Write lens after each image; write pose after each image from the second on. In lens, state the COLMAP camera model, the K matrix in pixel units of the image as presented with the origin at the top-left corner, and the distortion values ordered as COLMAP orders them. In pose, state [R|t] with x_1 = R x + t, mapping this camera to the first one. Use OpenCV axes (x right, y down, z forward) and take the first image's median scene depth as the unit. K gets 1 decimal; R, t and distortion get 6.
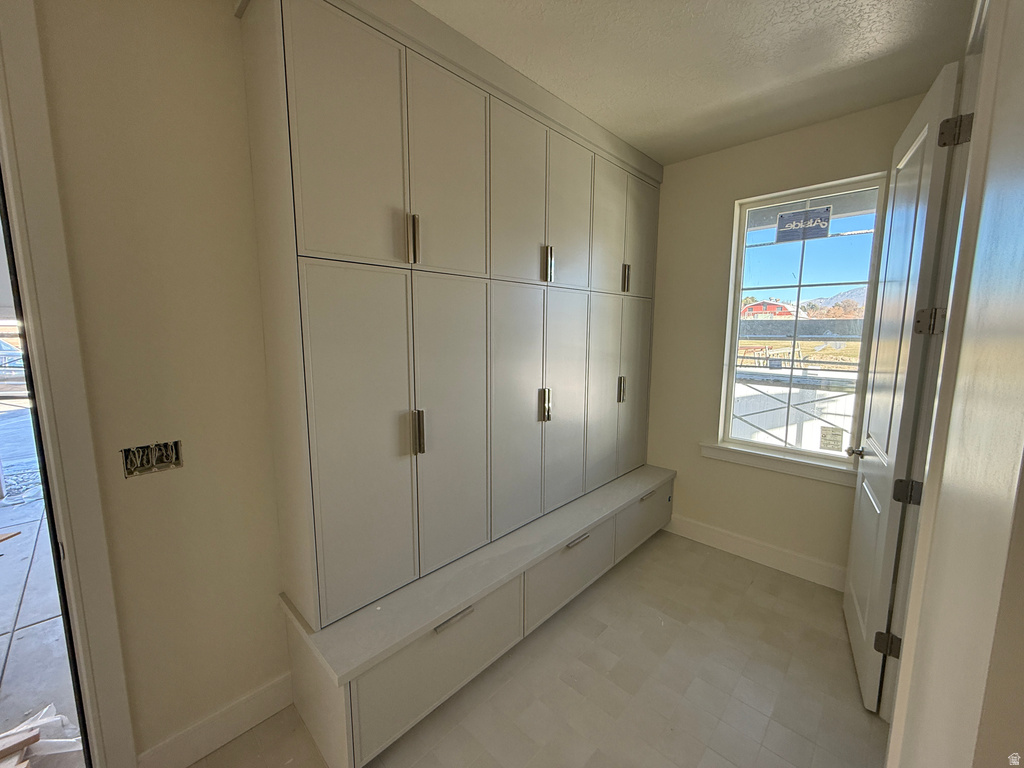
lens RADIAL K [[406.2, 0, 512.5], [0, 406.2, 386.3], [0, 0, 1]] dist [0.000573, -0.000027]
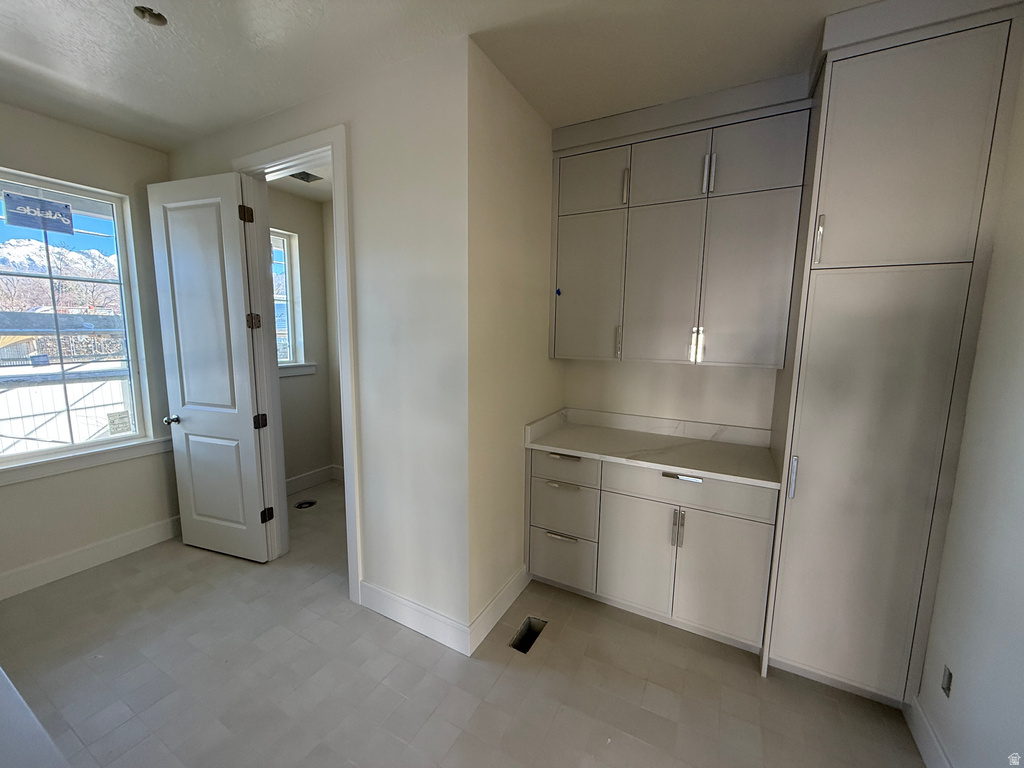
lens RADIAL K [[406.2, 0, 512.9], [0, 406.2, 383.6], [0, 0, 1]] dist [0.000573, -0.000027]
pose [[-0.264438, -0.125239, 0.956236, -0.543290], [0.125269, 0.978671, 0.162820, -0.020425], [-0.956232, 0.162843, -0.243109, 0.228927]]
